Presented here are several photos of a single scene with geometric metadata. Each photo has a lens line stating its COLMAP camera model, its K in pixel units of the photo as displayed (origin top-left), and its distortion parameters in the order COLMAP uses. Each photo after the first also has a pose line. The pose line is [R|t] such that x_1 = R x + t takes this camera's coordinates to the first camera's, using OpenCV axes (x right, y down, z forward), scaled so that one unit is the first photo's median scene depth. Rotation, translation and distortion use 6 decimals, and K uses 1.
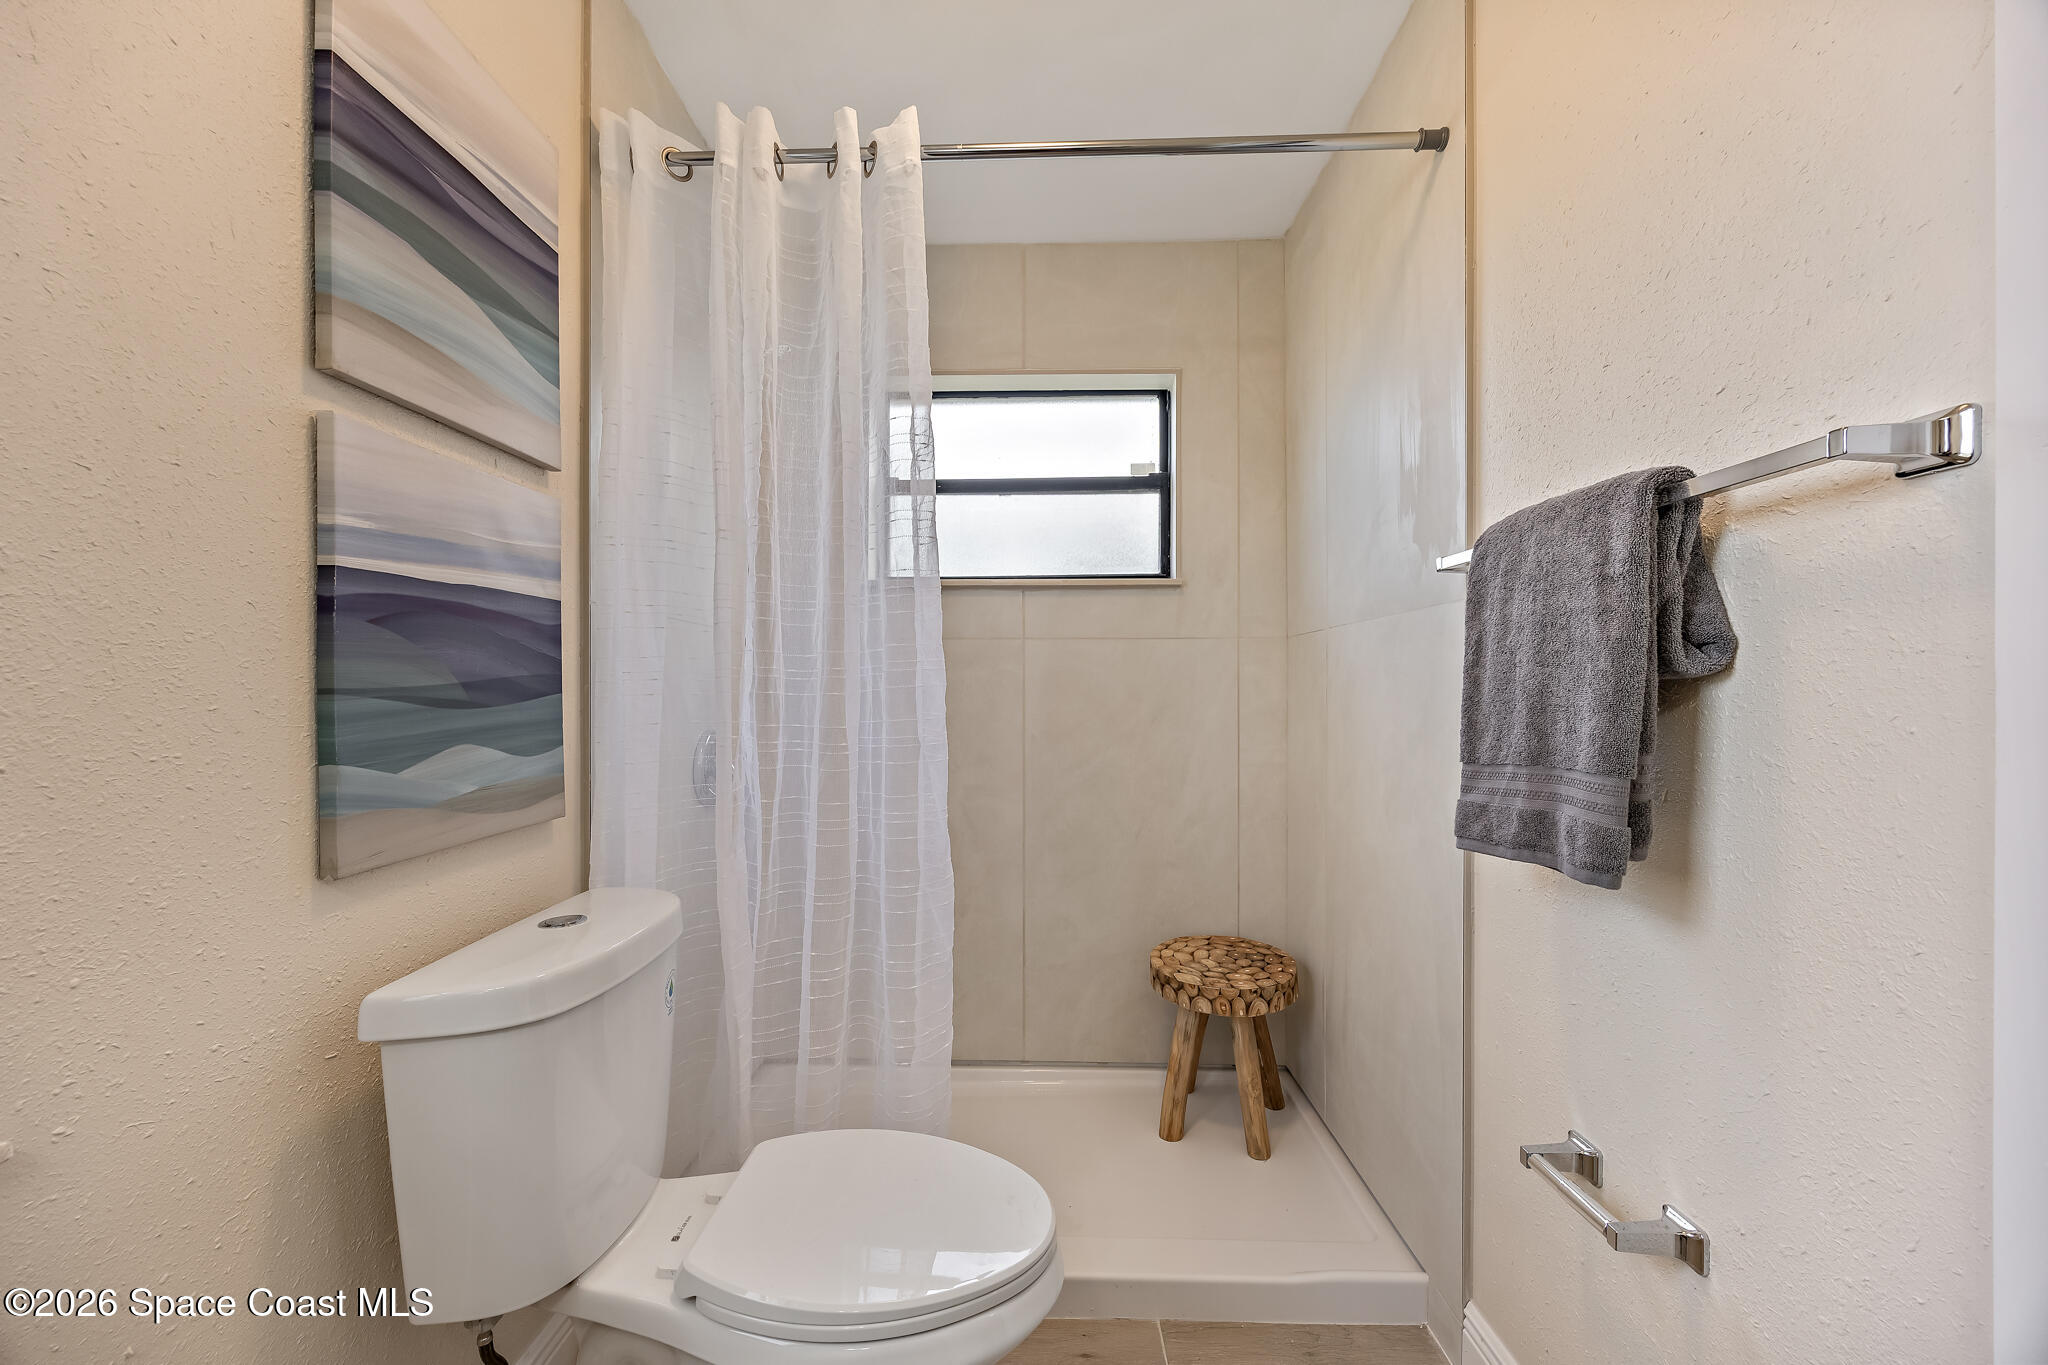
lens RADIAL K [[786.6, 0, 1030.3], [0, 786.6, 688.4], [0, 0, 1]] dist [0.001380, 0.000028]
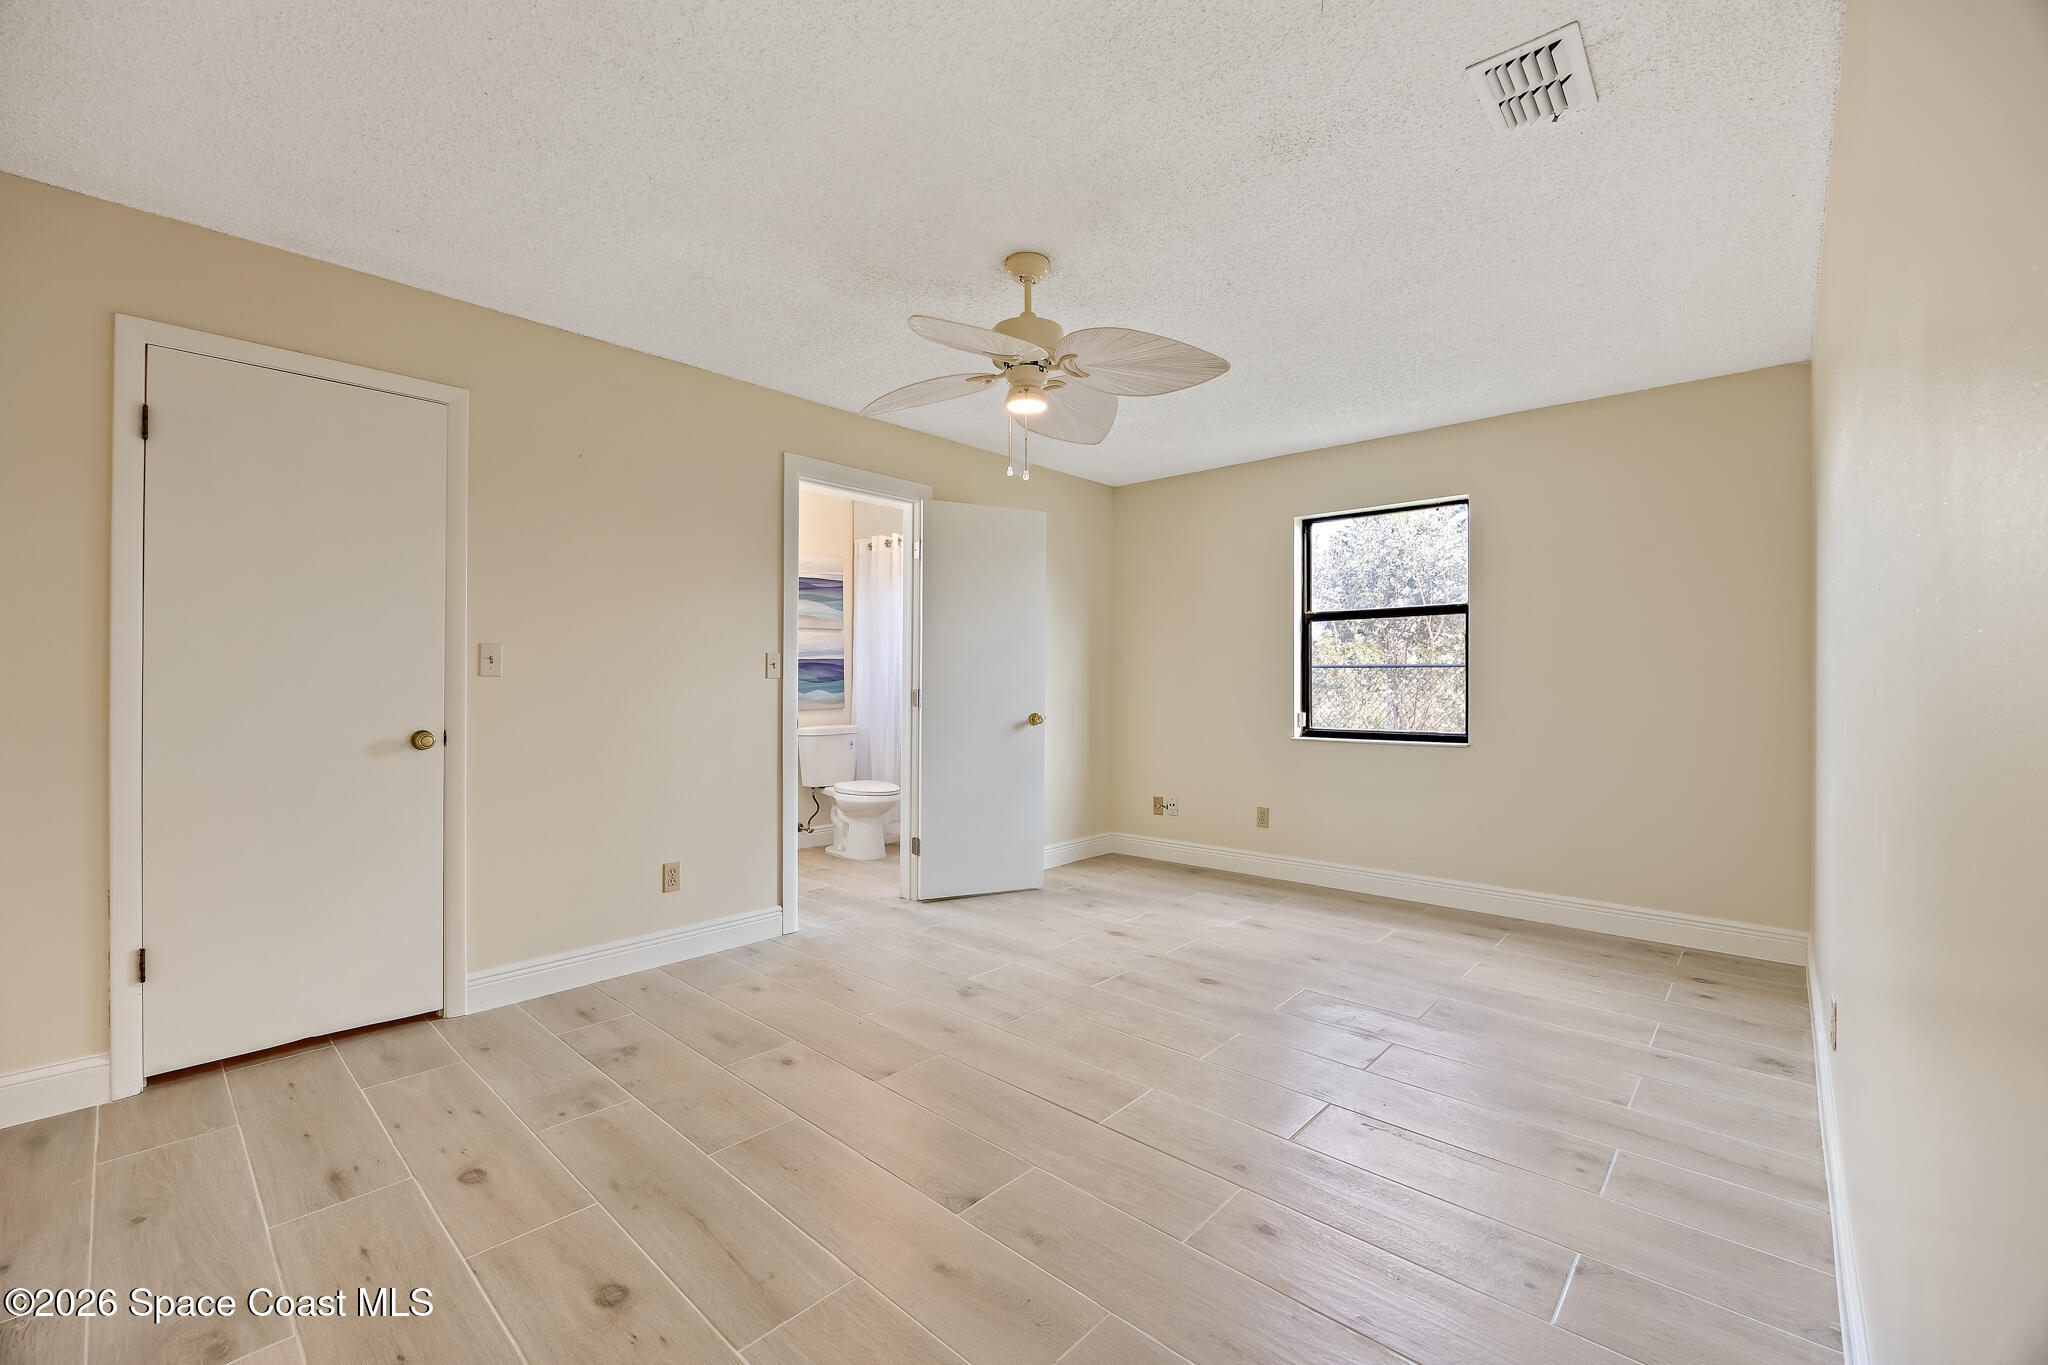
lens RADIAL K [[835.3, 0, 1024.4], [0, 835.3, 678.8], [0, 0, 1]] dist [-0.001509, -0.000283]
pose [[0.745129, 0.000095, -0.666921, 3.964000], [0.000964, 0.999999, 0.001219, -0.005850], [0.666920, -0.001551, 0.745128, -2.195094]]
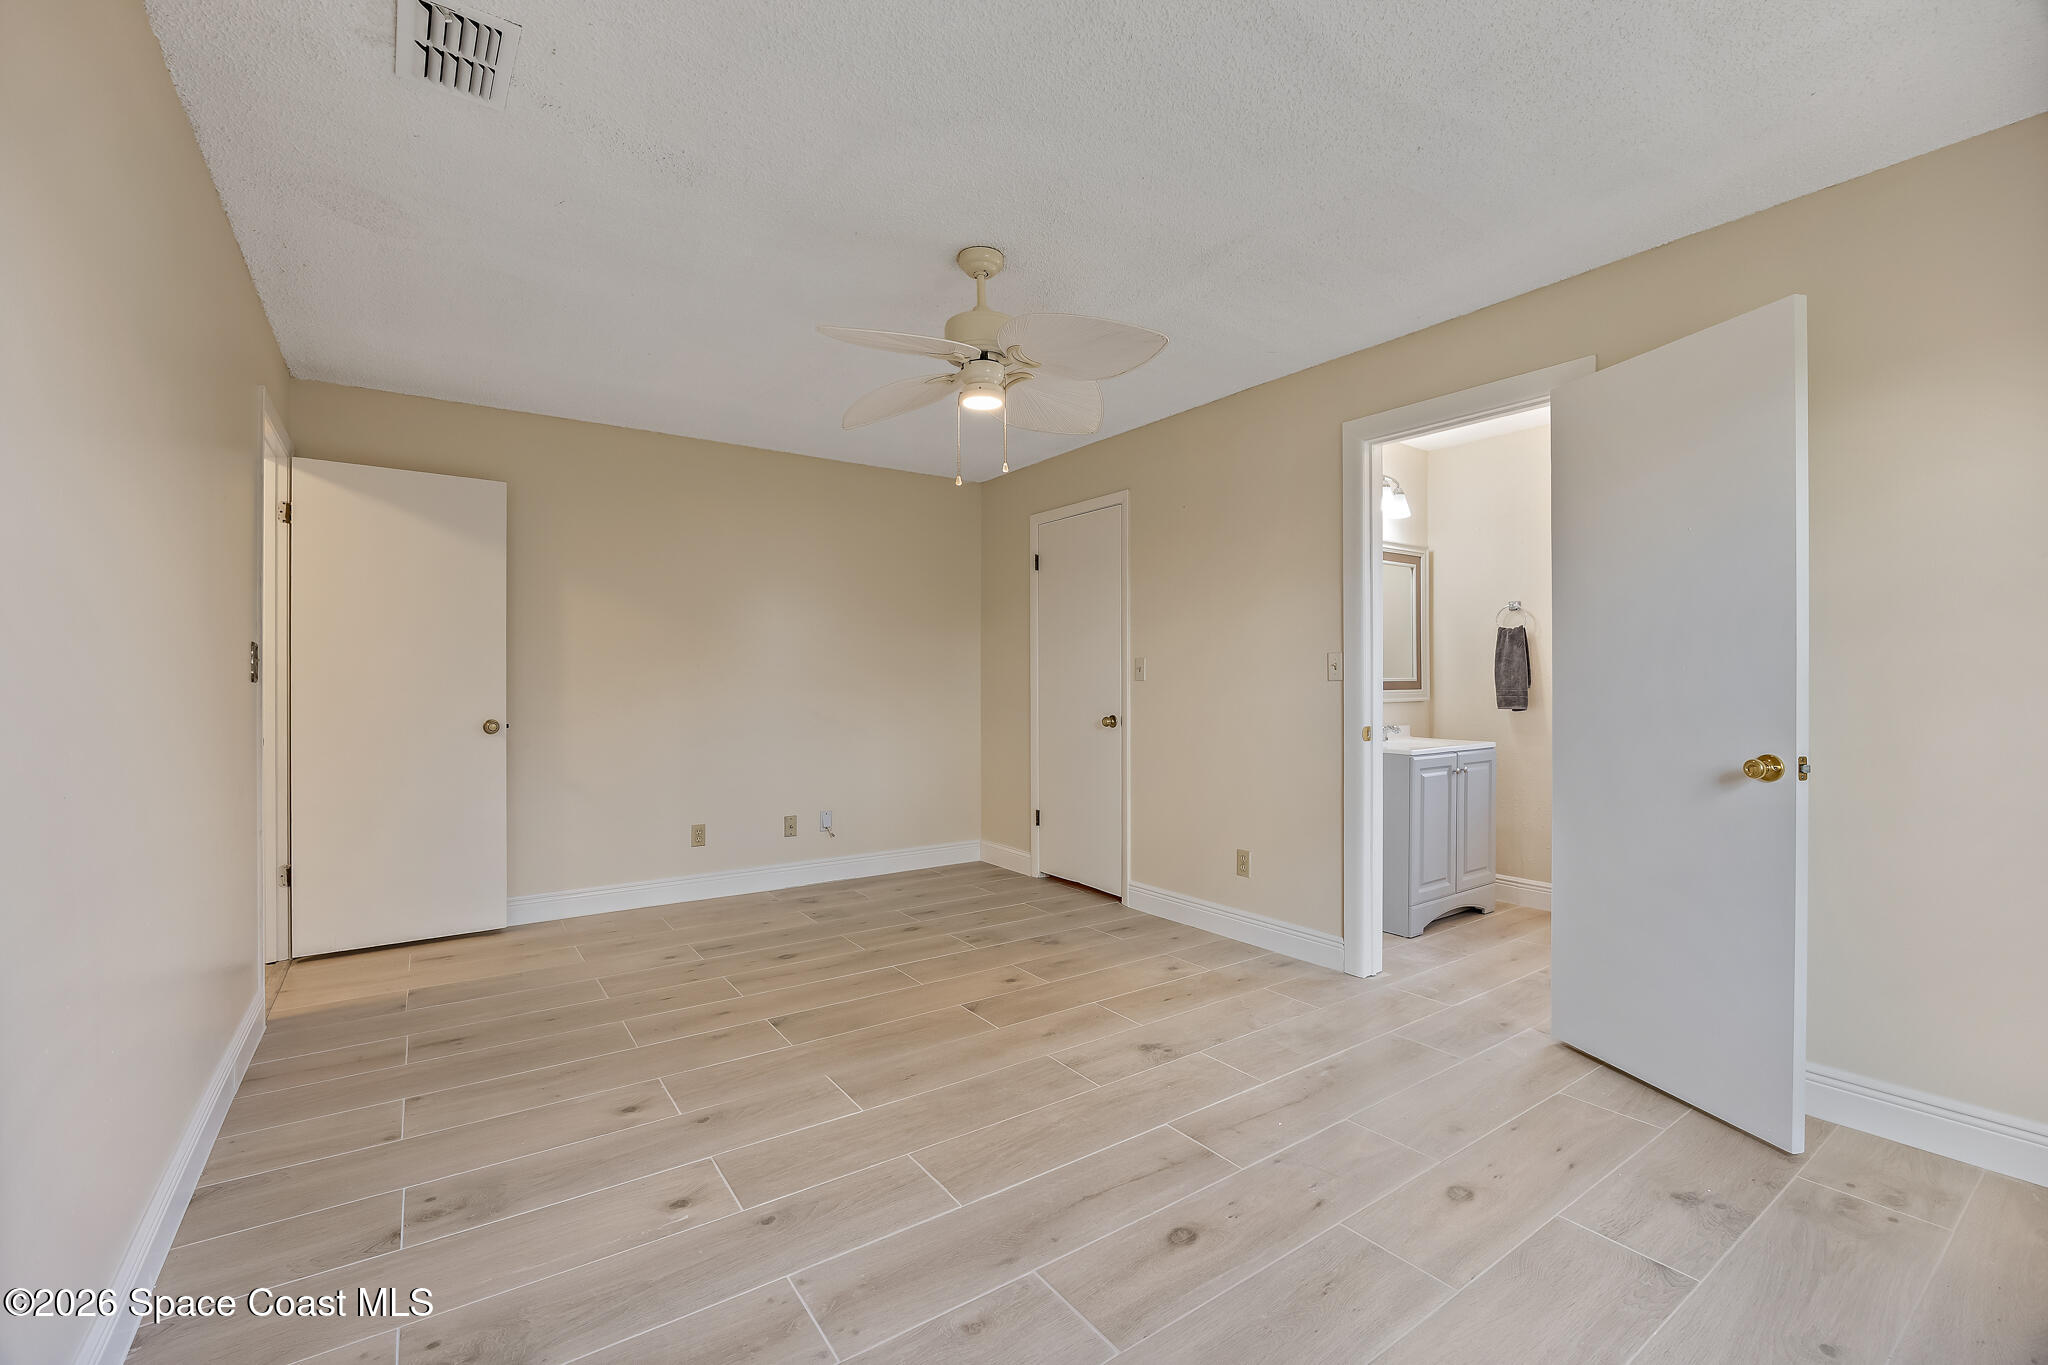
lens RADIAL K [[864.0, 0, 1017.6], [0, 864.0, 686.7], [0, 0, 1]] dist [0.000201, 0.000094]
pose [[-0.812456, 0.002560, -0.583017, 3.701113], [0.003715, 0.999993, -0.000786, 0.014005], [0.583011, -0.002805, -0.812460, 1.680133]]
